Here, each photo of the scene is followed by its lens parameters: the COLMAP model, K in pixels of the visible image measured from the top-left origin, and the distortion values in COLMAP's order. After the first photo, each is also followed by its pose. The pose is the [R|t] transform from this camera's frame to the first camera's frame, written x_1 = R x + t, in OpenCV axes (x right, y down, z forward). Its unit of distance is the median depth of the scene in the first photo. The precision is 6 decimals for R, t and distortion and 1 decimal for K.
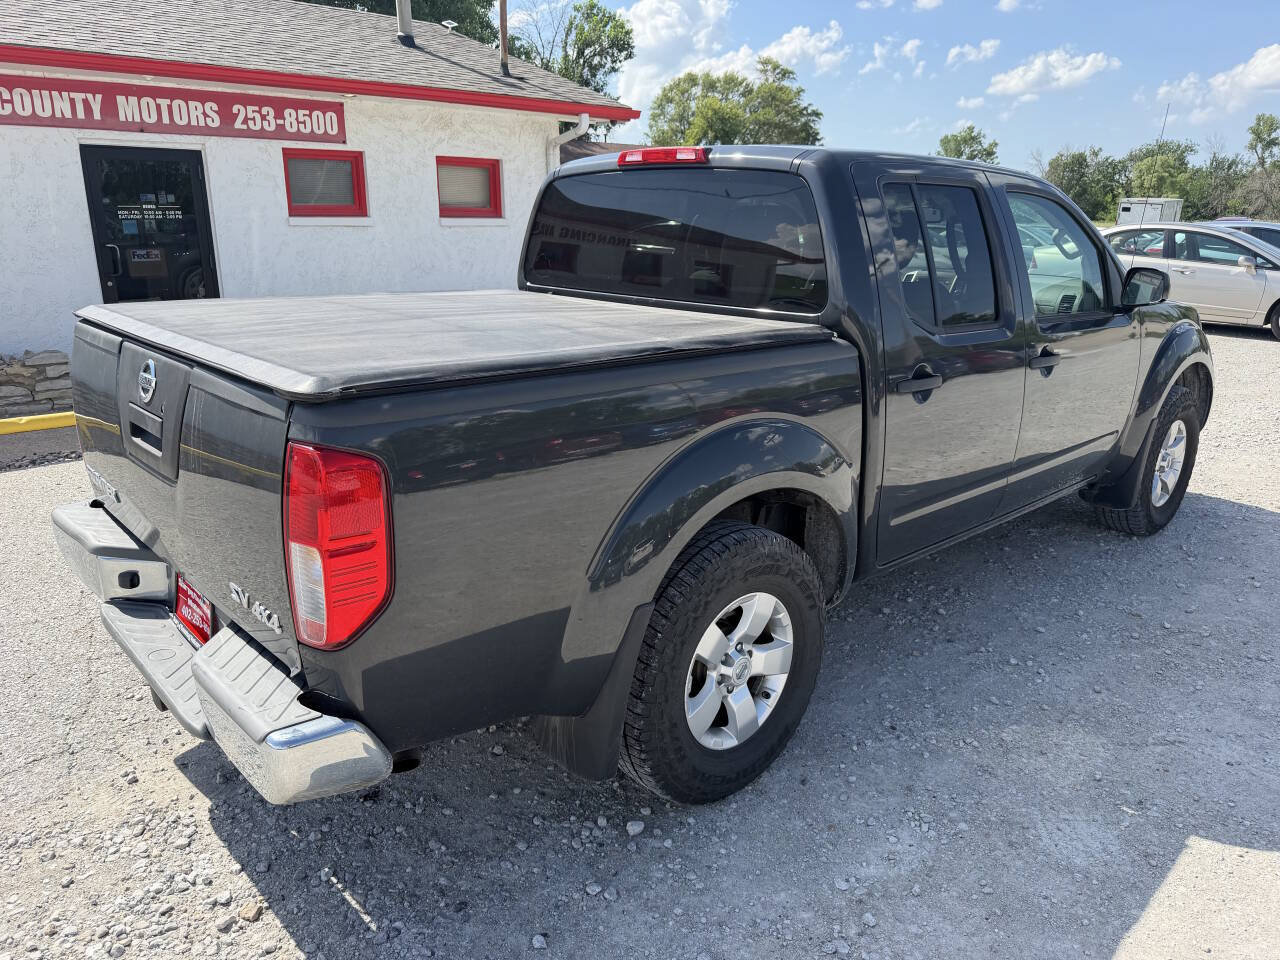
lens RADIAL K [[898.8, 0, 702.6], [0, 898.8, 478.6], [0, 0, 1]] dist [-0.007177, -0.025330]
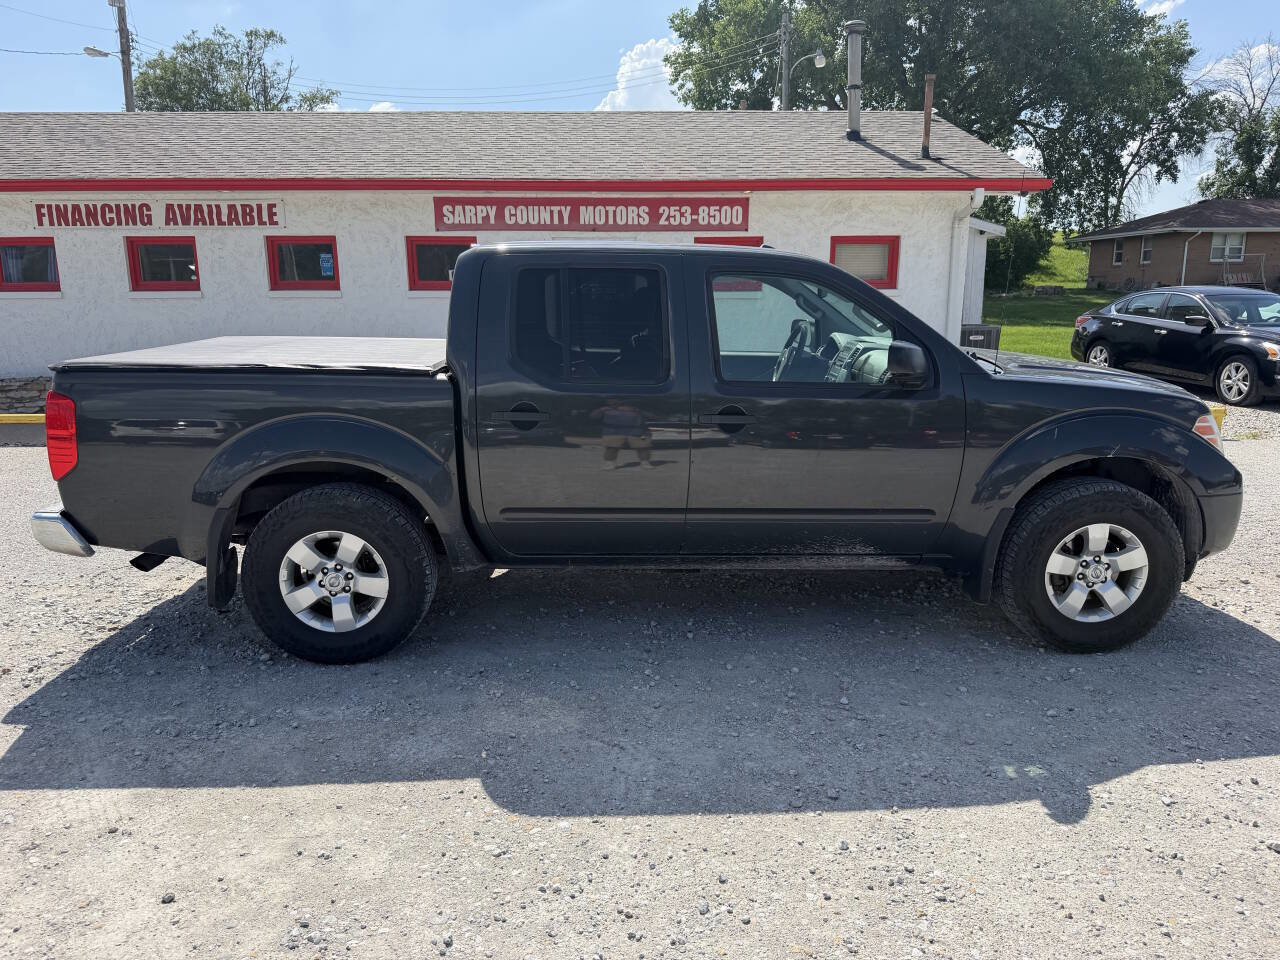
lens RADIAL K [[896.6, 0, 640.0], [0, 896.6, 480.0], [0, 0, 1]] dist [0.006877, -0.002315]
pose [[0.748734, 0.125461, -0.650890, 0.354991], [-0.171214, 0.985209, -0.007049, -0.010712], [0.640378, 0.116719, 0.759140, 0.030079]]
